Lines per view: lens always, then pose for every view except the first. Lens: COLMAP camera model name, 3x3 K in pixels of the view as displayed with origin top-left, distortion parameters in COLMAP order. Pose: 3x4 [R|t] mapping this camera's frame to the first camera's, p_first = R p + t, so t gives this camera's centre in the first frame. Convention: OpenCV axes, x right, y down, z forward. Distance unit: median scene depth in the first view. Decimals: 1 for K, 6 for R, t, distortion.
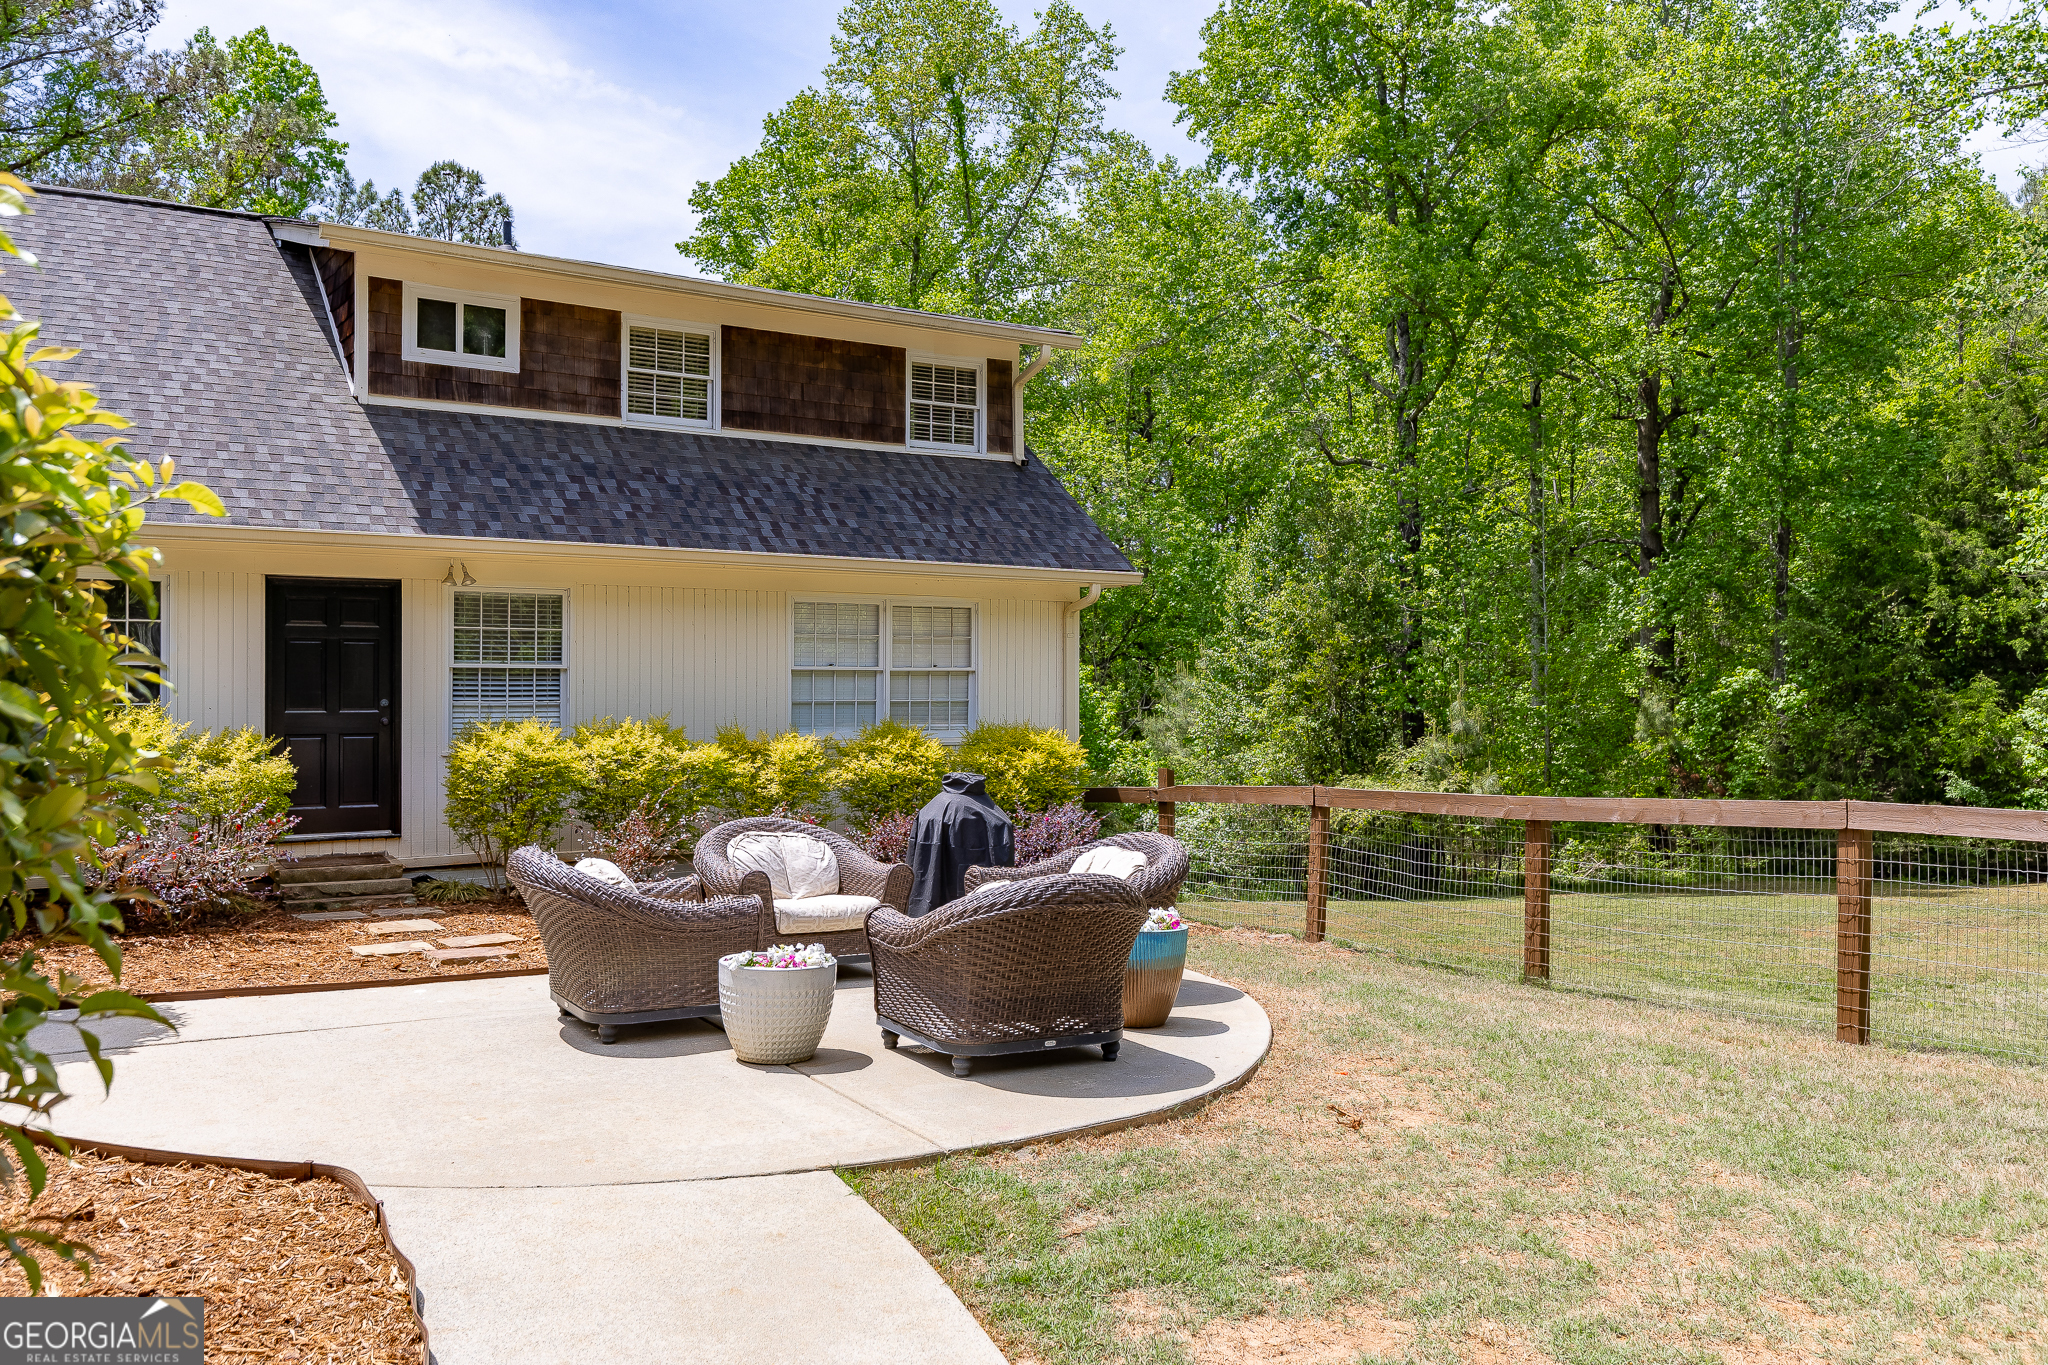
lens RADIAL K [[1570.3, 0, 1026.5], [0, 1570.3, 687.1], [0, 0, 1]] dist [0.007353, -0.008957]
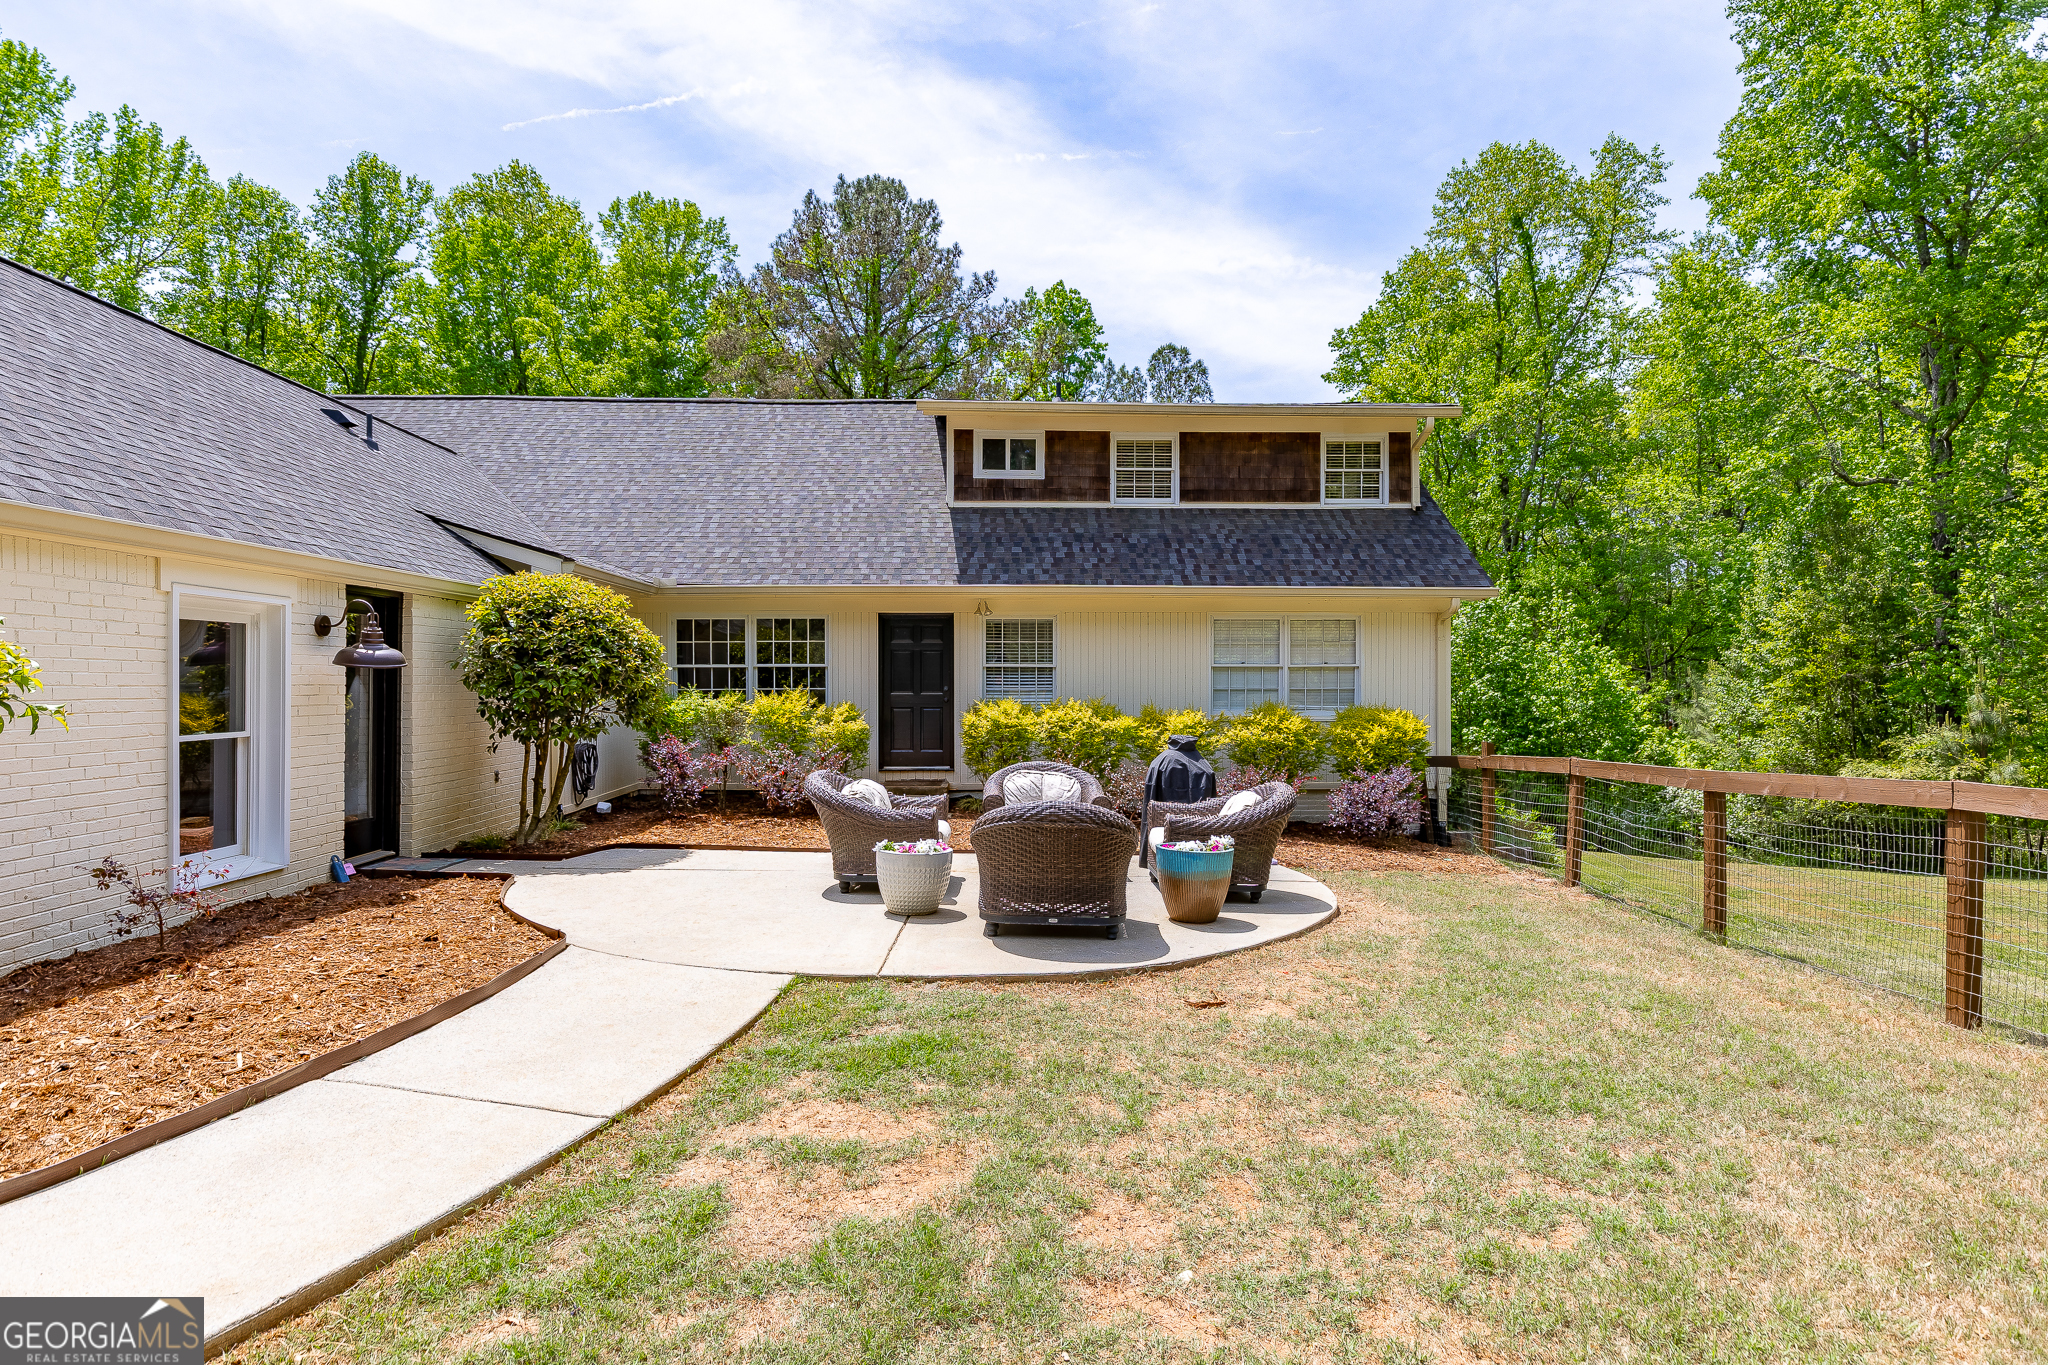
lens RADIAL K [[1081.0, 0, 1032.1], [0, 1081.0, 685.4], [0, 0, 1]] dist [-0.000079, 0.000895]
pose [[0.860062, -0.001392, -0.510188, 0.206385], [0.001148, 0.999999, -0.000793, 0.006526], [0.510188, 0.000096, 0.860063, 0.063867]]
